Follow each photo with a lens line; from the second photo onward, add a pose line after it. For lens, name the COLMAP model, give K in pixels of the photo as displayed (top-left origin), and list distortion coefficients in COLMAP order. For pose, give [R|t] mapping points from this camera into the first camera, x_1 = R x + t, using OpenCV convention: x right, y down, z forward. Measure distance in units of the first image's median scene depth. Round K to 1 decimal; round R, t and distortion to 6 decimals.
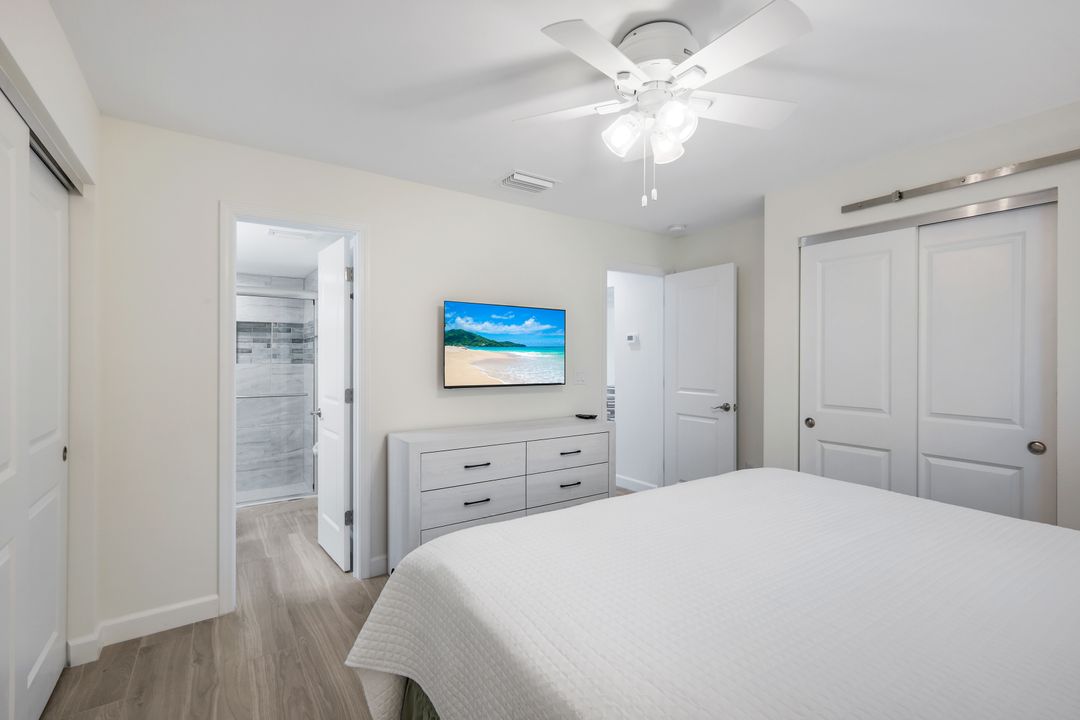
lens RADIAL K [[465.9, 0, 536.2], [0, 465.9, 359.9], [0, 0, 1]] dist [0.005037, 0.000691]
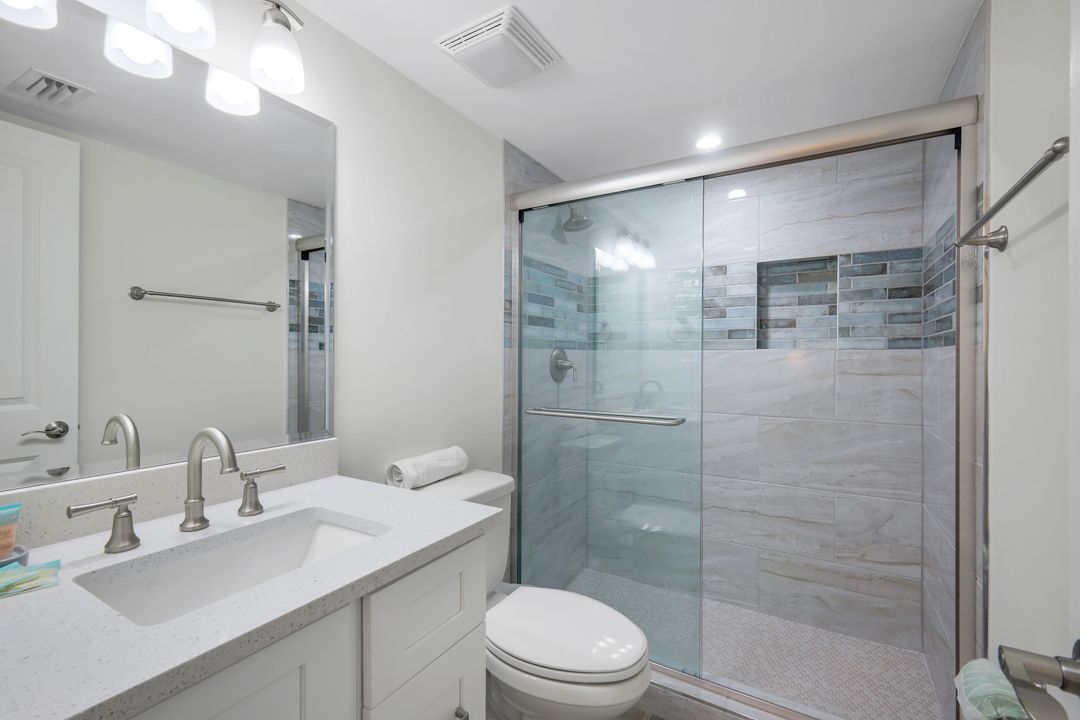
lens RADIAL K [[465.9, 0, 536.9], [0, 465.9, 354.8], [0, 0, 1]] dist [0.005037, 0.000691]
pose [[0.391853, 0.002734, -0.920024, -0.273631], [0.001401, 0.999993, 0.003568, 0.011043], [0.920027, -0.002687, 0.391847, 0.567503]]
